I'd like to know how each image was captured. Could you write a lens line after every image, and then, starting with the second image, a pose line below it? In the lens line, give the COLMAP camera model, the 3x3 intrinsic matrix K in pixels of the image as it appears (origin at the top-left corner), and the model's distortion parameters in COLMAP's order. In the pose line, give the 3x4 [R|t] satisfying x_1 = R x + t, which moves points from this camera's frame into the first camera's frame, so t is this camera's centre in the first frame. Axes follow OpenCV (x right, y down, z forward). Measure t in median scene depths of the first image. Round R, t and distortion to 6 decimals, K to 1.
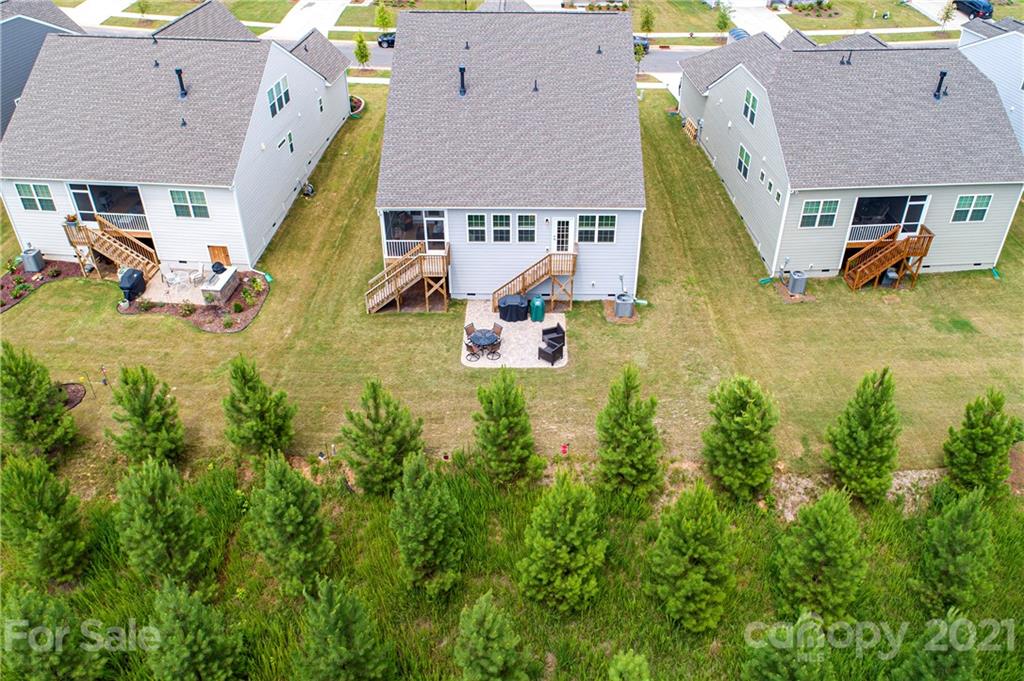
lens RADIAL K [[854.0, 0, 526.3], [0, 854.0, 339.2], [0, 0, 1]] dist [-0.010453, -0.002880]
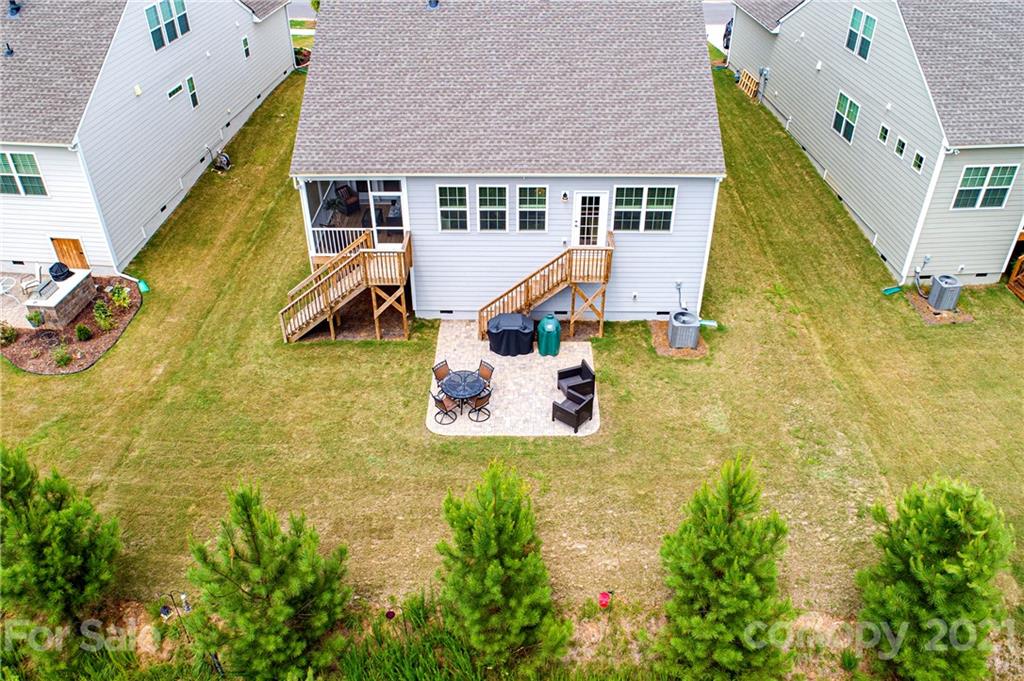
lens RADIAL K [[818.5, 0, 512.0], [0, 818.5, 340.5], [0, 0, 1]] dist [-0.012924, 0.001830]
pose [[0.999938, 0.000200, -0.011112, -0.007849], [-0.000158, 0.999993, 0.003809, -0.034279], [0.011113, -0.003807, 0.999931, 0.390002]]
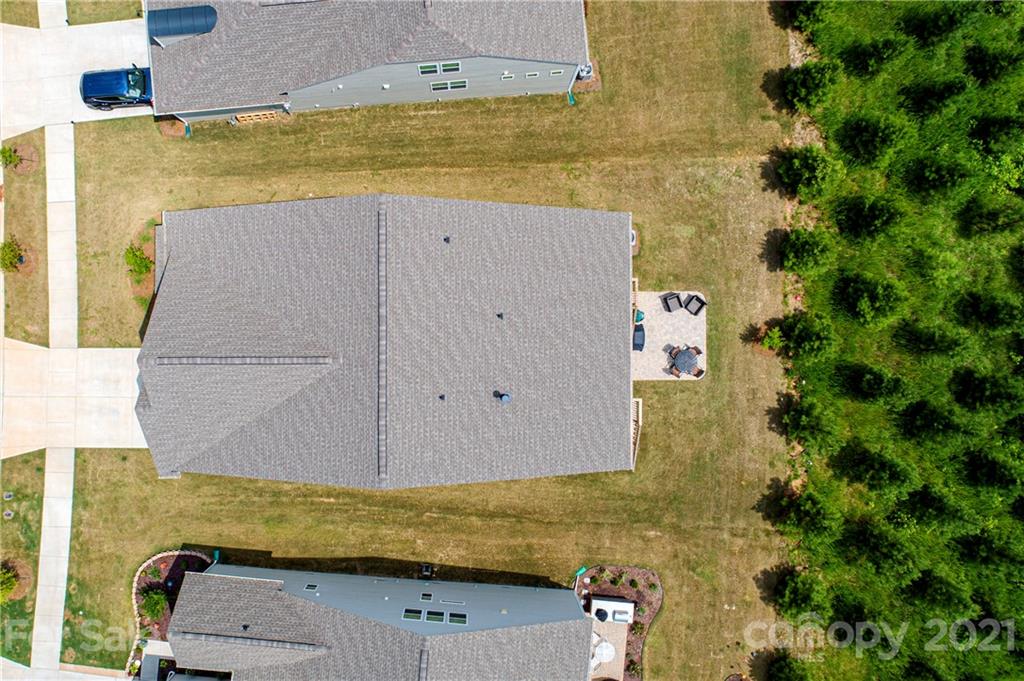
lens RADIAL K [[818.5, 0, 512.0], [0, 818.5, 340.5], [0, 0, 1]] dist [-0.012924, 0.001830]
pose [[-0.014177, -0.999899, -0.001000, -0.014825], [0.575771, -0.008981, 0.817561, -1.014101], [-0.817488, 0.011014, 0.575841, 0.513744]]
